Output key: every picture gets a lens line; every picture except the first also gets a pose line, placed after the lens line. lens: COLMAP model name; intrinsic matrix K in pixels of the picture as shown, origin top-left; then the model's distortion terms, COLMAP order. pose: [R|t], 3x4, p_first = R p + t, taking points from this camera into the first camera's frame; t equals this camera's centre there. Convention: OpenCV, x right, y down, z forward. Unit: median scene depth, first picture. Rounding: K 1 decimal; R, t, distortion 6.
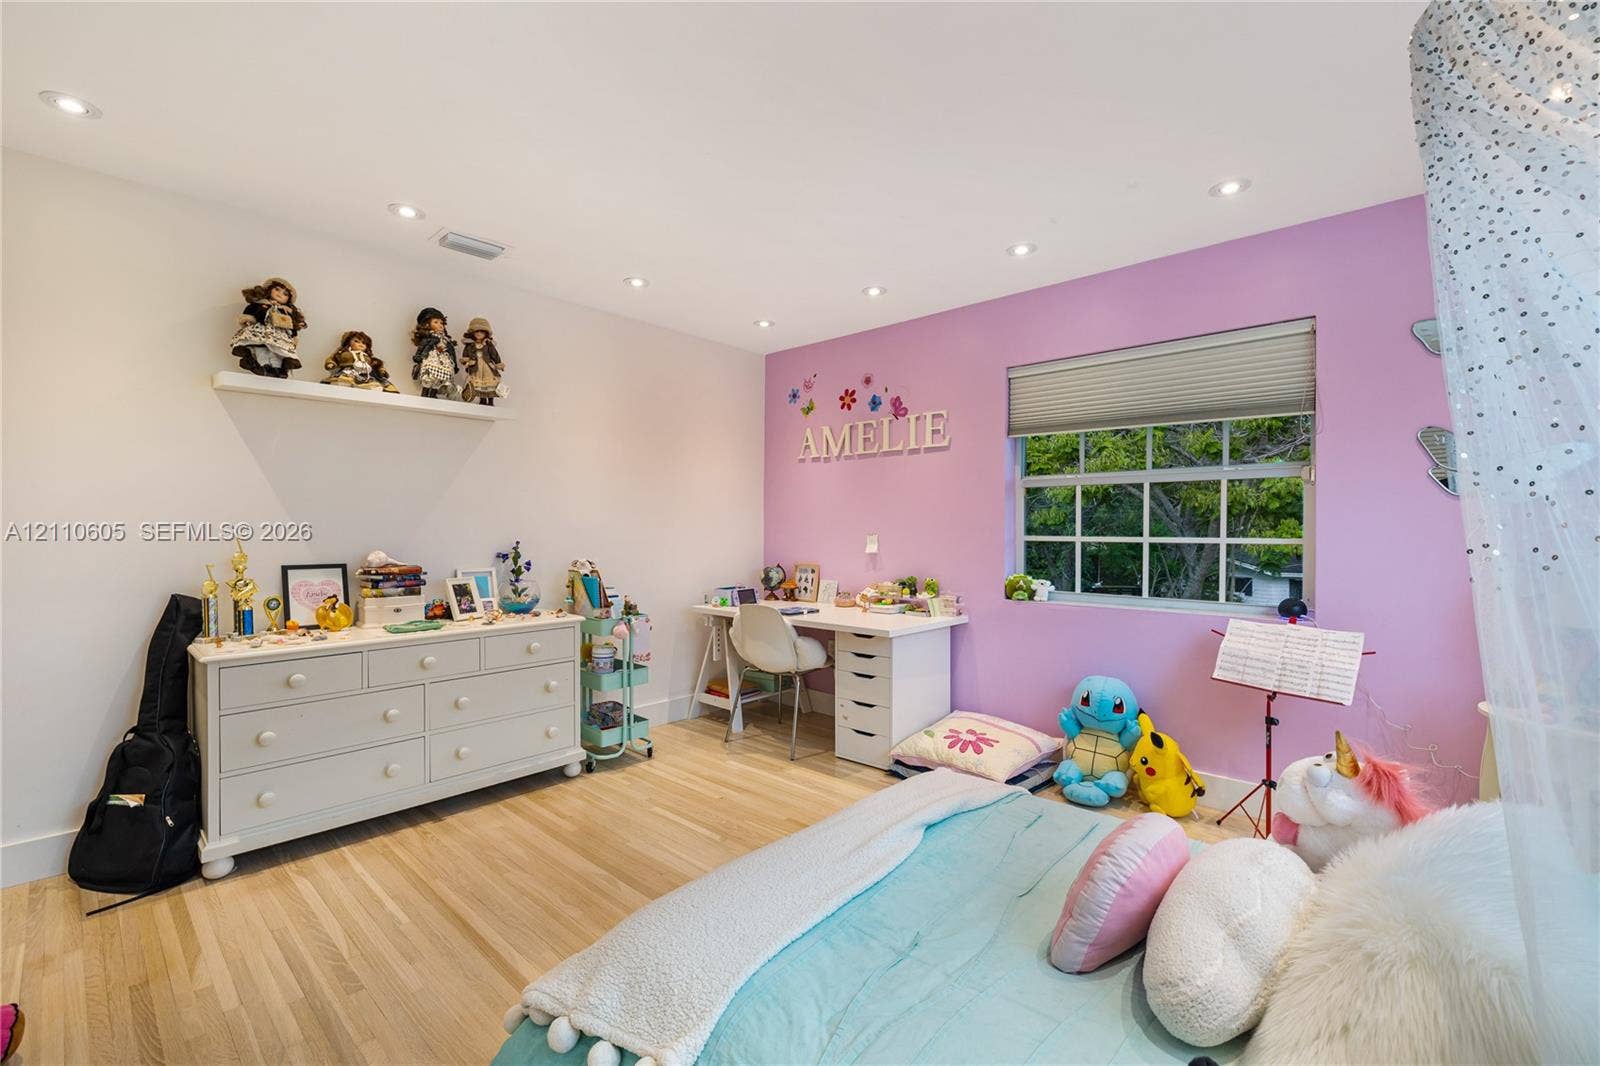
lens RADIAL K [[686.8, 0, 787.0], [0, 686.8, 530.1], [0, 0, 1]] dist [-0.000254, -0.000083]
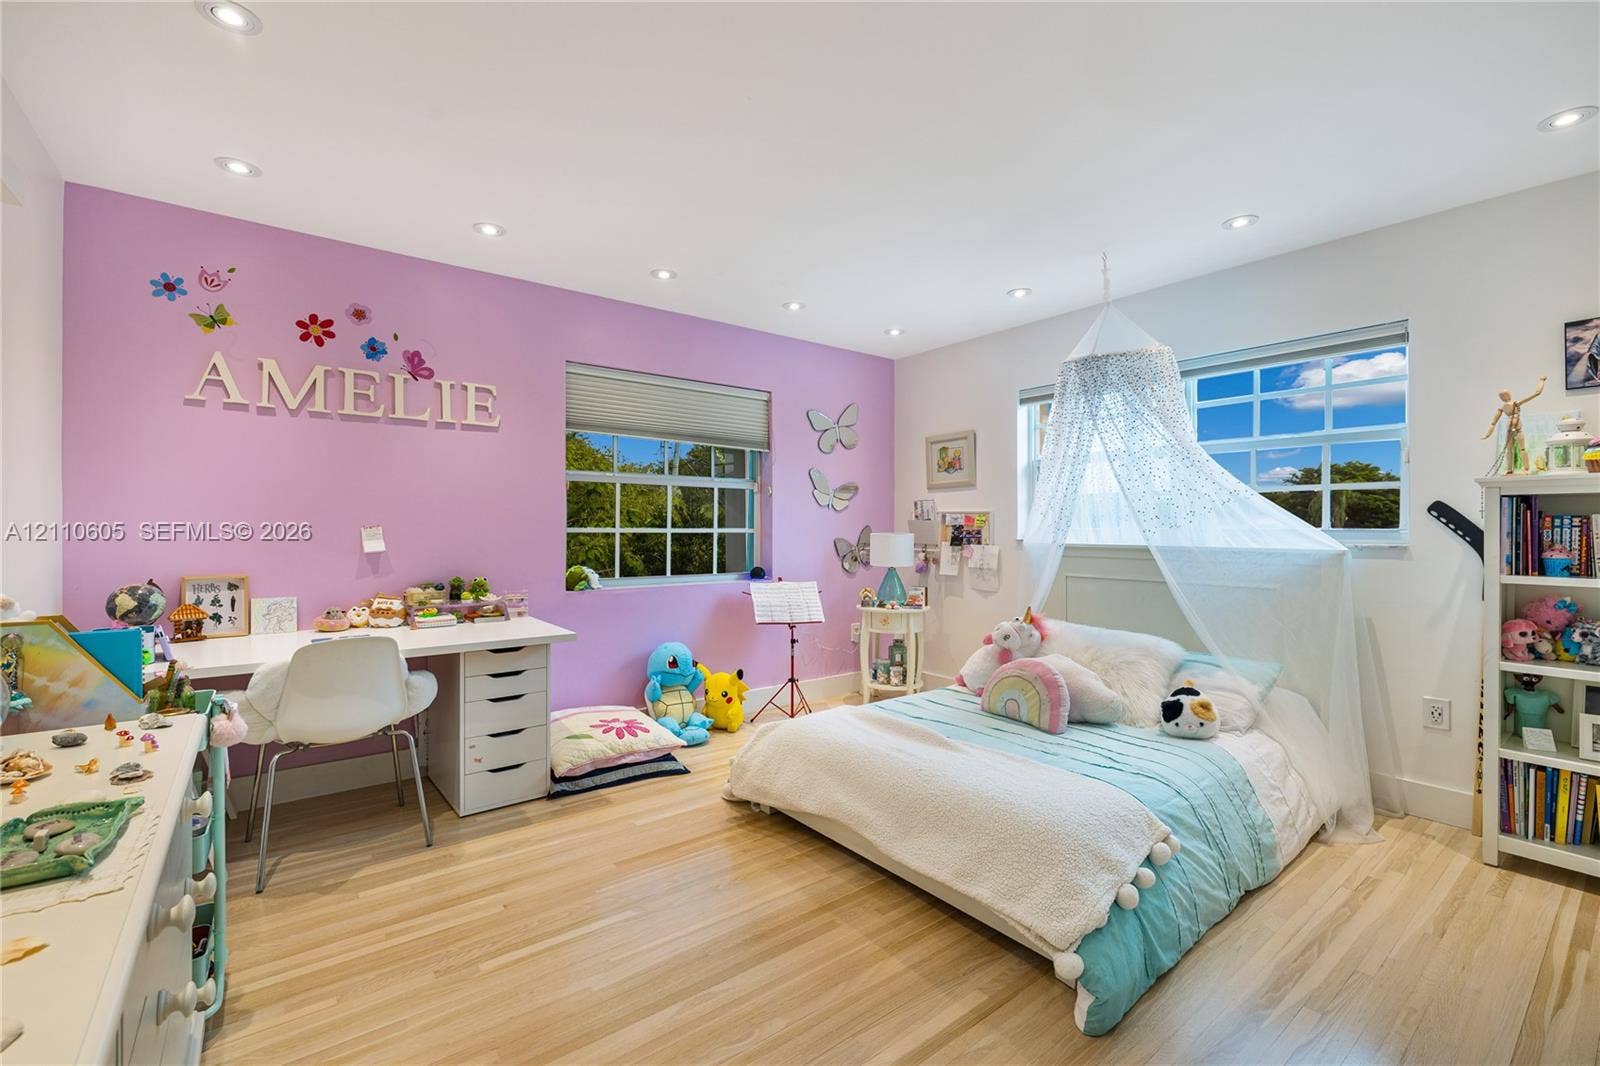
lens RADIAL K [[686.8, 0, 787.0], [0, 686.8, 530.1], [0, 0, 1]] dist [-0.000254, -0.000083]
pose [[0.167775, -0.004850, 0.985813, -0.605316], [-0.004046, 0.999976, 0.005608, 0.004376], [-0.985817, -0.004929, 0.167751, 0.502124]]
